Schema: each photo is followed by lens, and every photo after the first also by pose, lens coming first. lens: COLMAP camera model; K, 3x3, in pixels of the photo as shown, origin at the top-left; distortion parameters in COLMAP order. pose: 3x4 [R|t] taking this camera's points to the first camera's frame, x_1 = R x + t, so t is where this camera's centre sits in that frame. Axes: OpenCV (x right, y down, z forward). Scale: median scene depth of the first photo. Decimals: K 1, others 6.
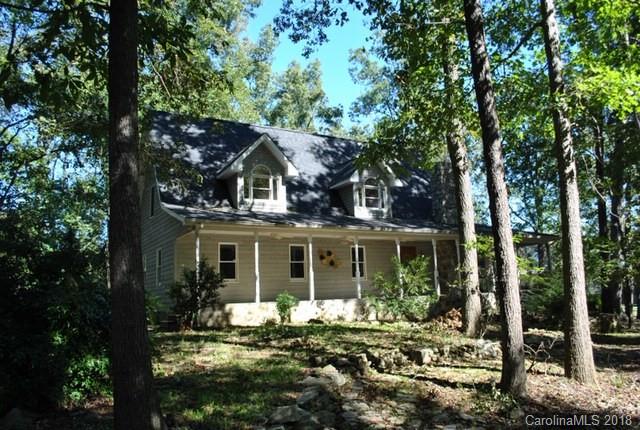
lens RADIAL K [[502.6, 0, 325.7], [0, 502.6, 209.9], [0, 0, 1]] dist [-0.097365, 0.028934]
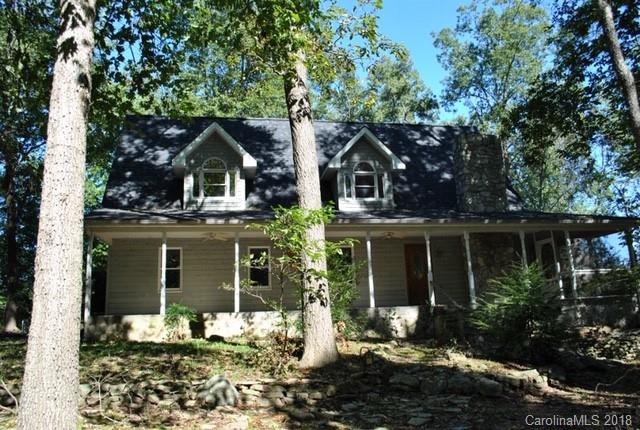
lens RADIAL K [[502.6, 0, 325.7], [0, 502.6, 209.9], [0, 0, 1]] dist [-0.097365, 0.028934]
pose [[0.938378, -0.073519, -0.337700, 0.338828], [0.063961, 0.997176, -0.039359, 0.046904], [0.339640, 0.015334, 0.940431, 0.239099]]
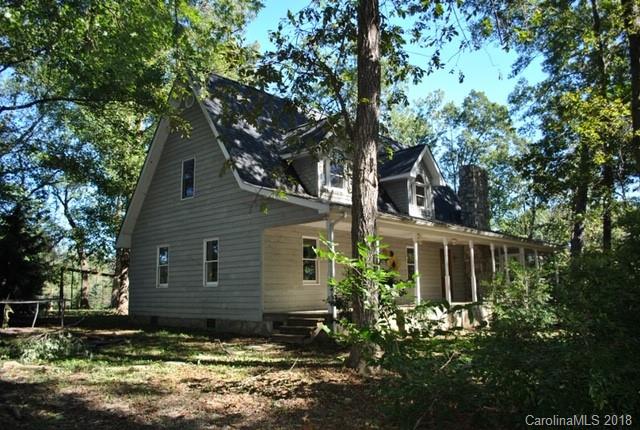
lens RADIAL K [[502.6, 0, 325.7], [0, 502.6, 209.9], [0, 0, 1]] dist [-0.097365, 0.028934]
pose [[0.951860, 0.067350, 0.299044, -0.393196], [-0.068484, 0.997630, -0.006699, 0.022970], [-0.298786, -0.014103, 0.954216, 0.182876]]
